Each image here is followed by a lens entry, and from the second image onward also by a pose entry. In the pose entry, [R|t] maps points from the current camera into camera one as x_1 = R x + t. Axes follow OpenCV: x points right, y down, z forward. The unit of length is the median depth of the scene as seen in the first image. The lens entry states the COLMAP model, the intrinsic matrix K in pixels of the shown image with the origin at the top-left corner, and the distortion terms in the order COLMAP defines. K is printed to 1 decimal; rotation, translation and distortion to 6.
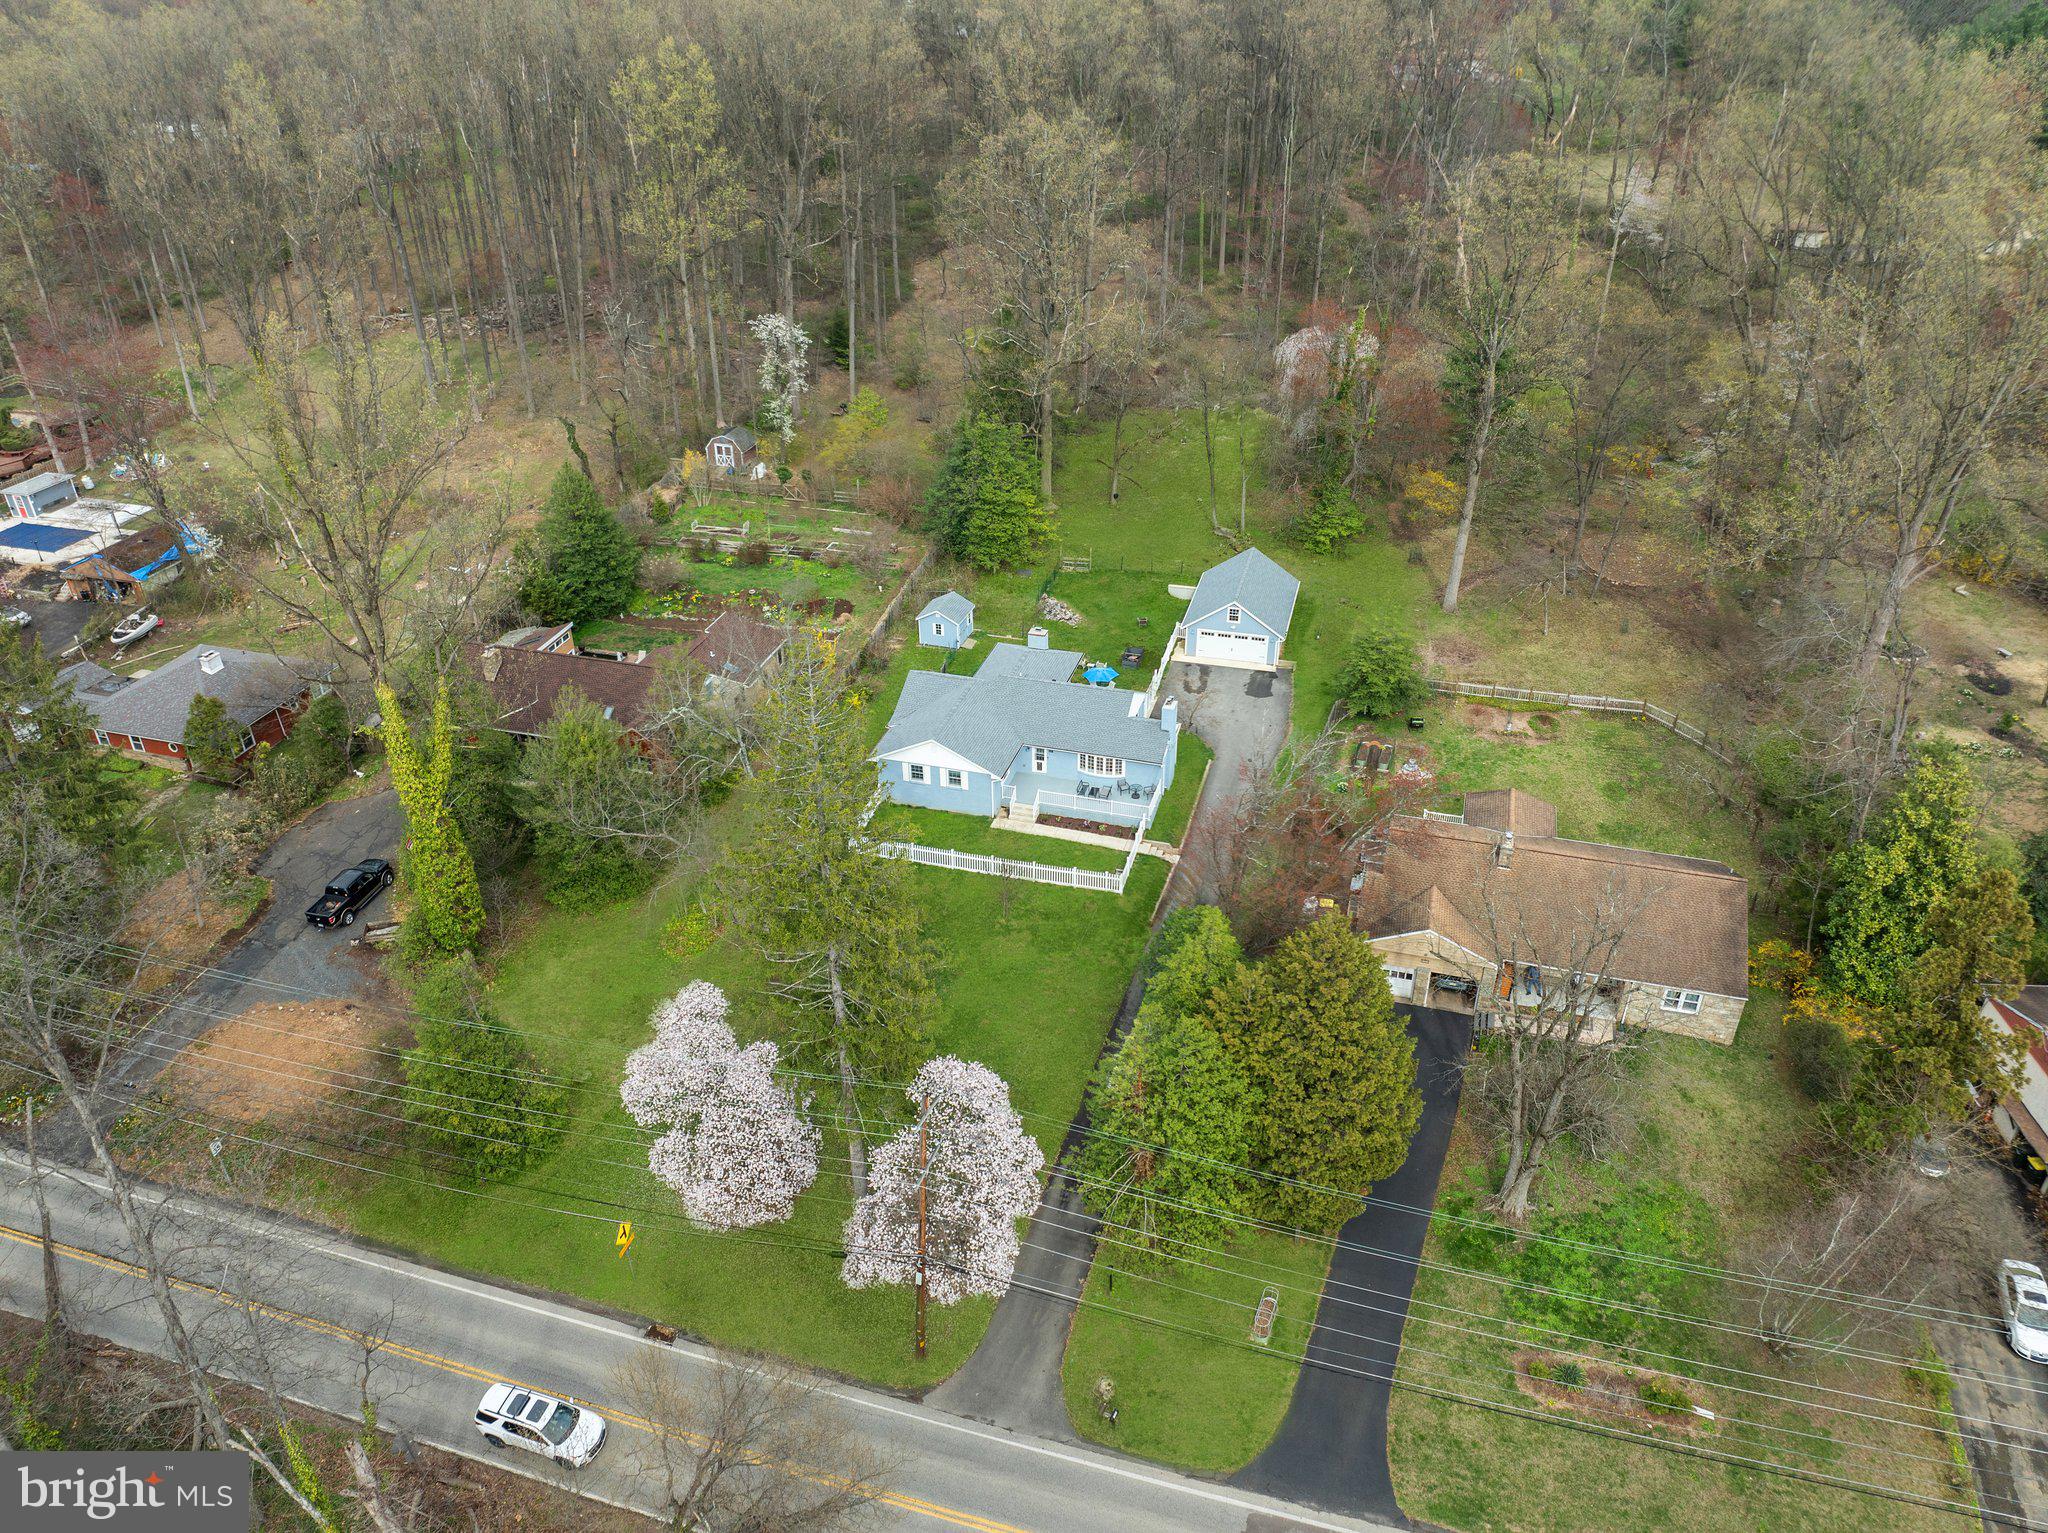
lens RADIAL K [[1434.2, 0, 1031.6], [0, 1434.2, 768.2], [0, 0, 1]] dist [-0.042089, 0.003485]
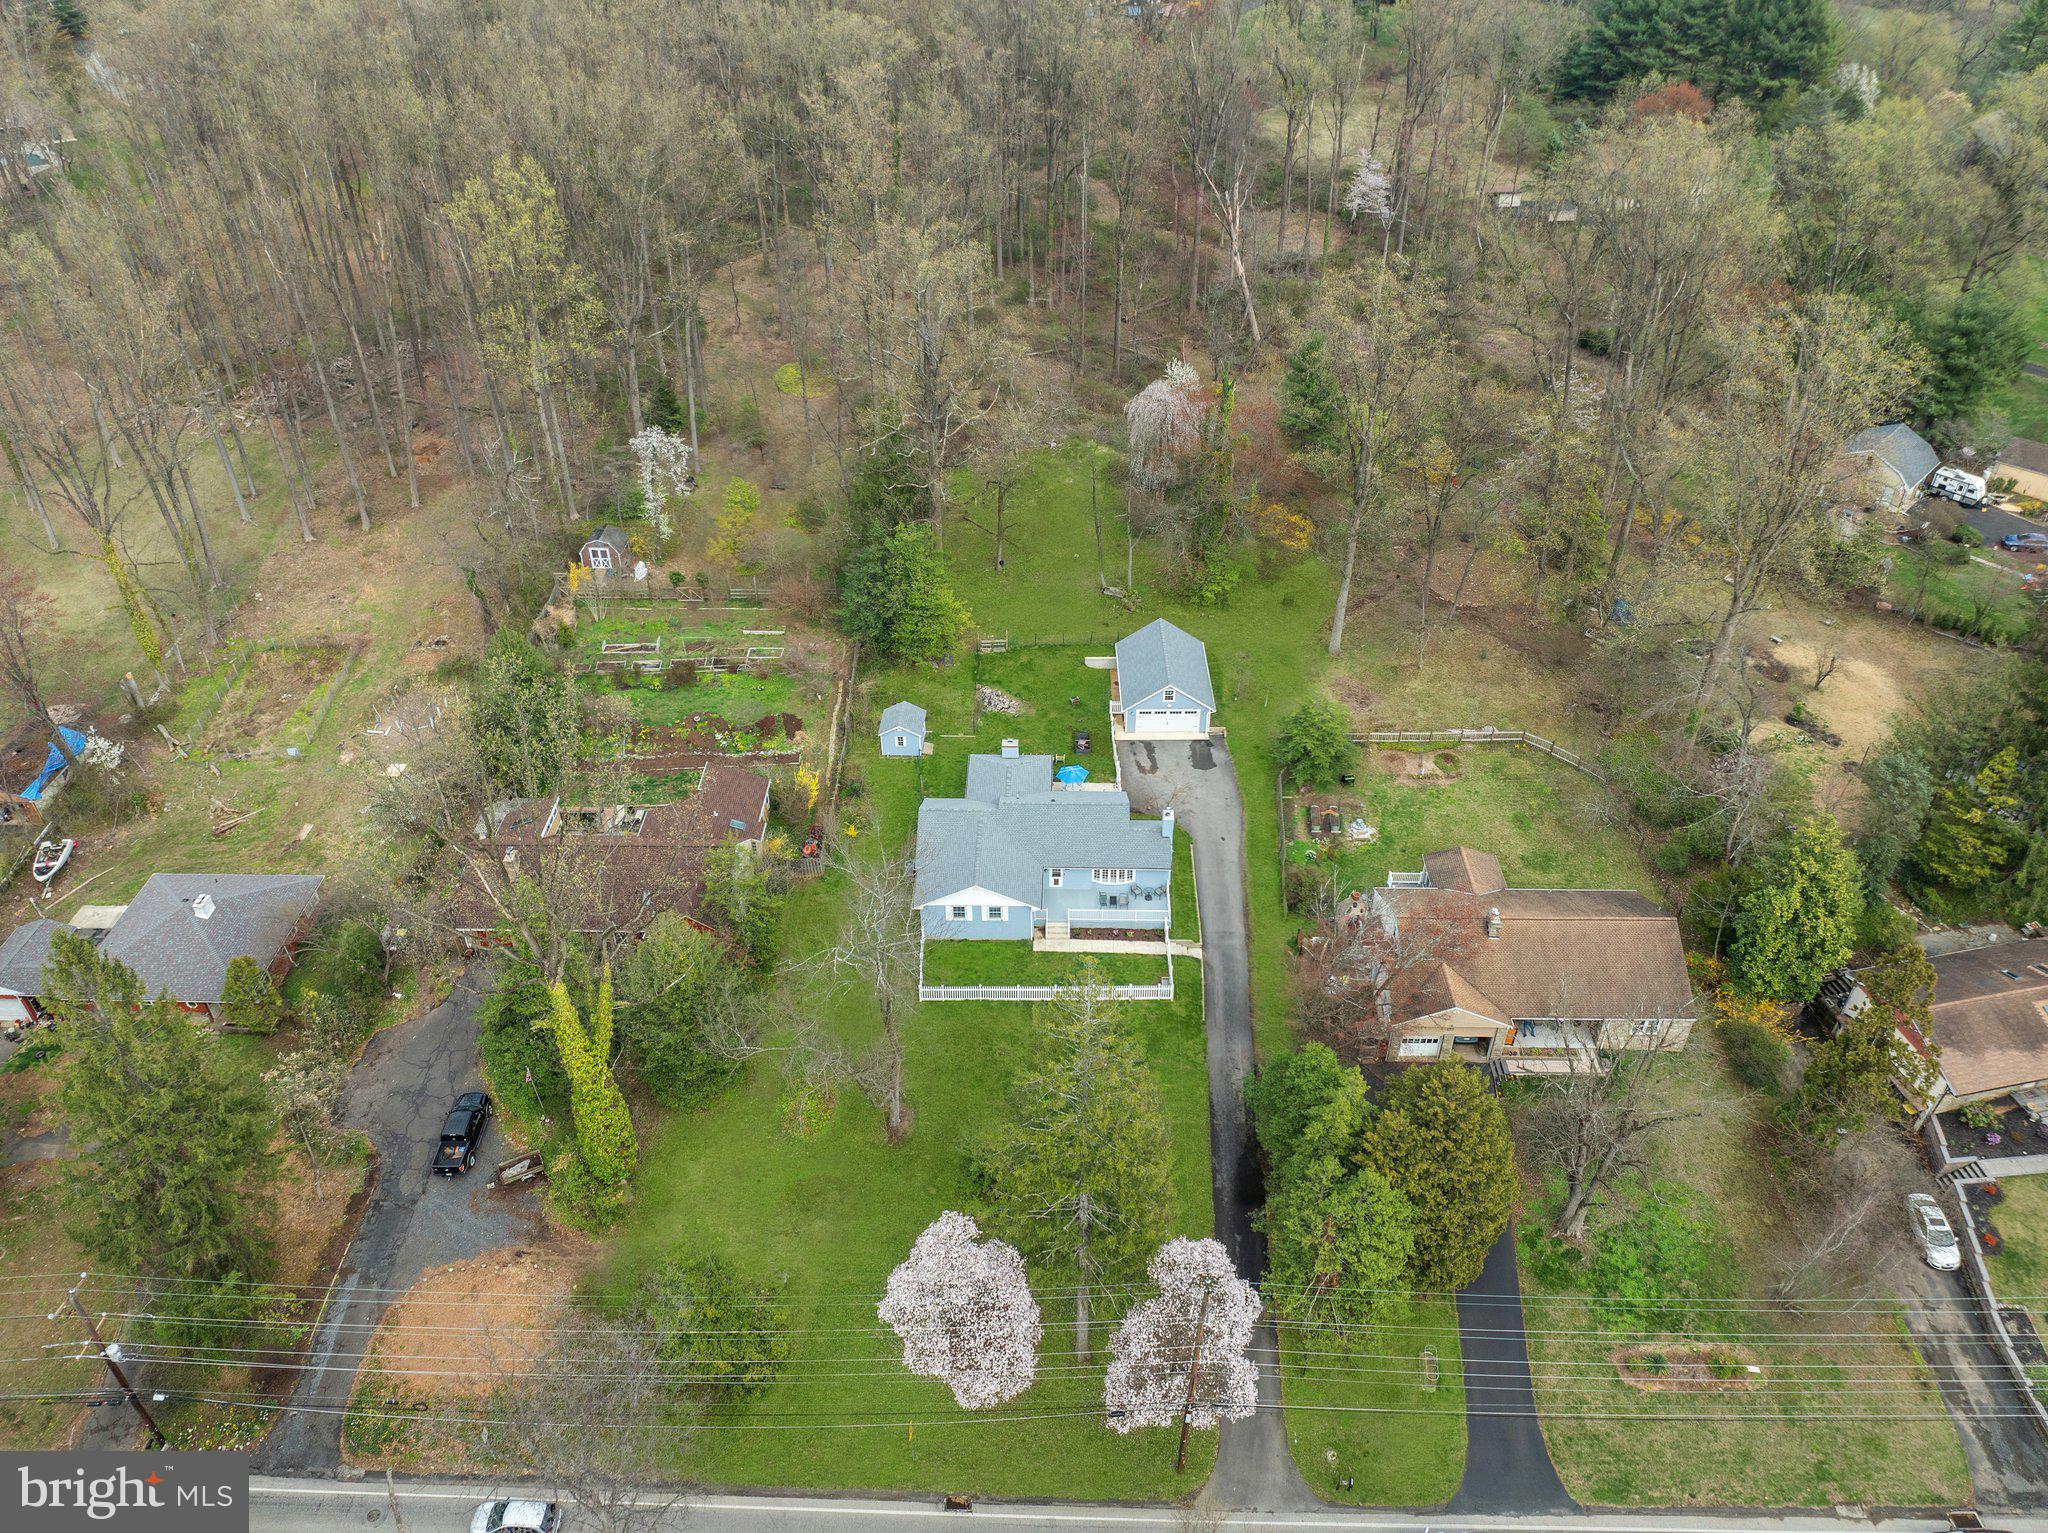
lens RADIAL K [[1434.2, 0, 1031.6], [0, 1434.2, 768.2], [0, 0, 1]] dist [-0.042089, 0.003485]
pose [[0.965866, -0.153453, 0.208700, -0.219325], [0.133785, 0.985391, 0.105382, -0.197175], [-0.221822, -0.073864, 0.972285, -0.068564]]
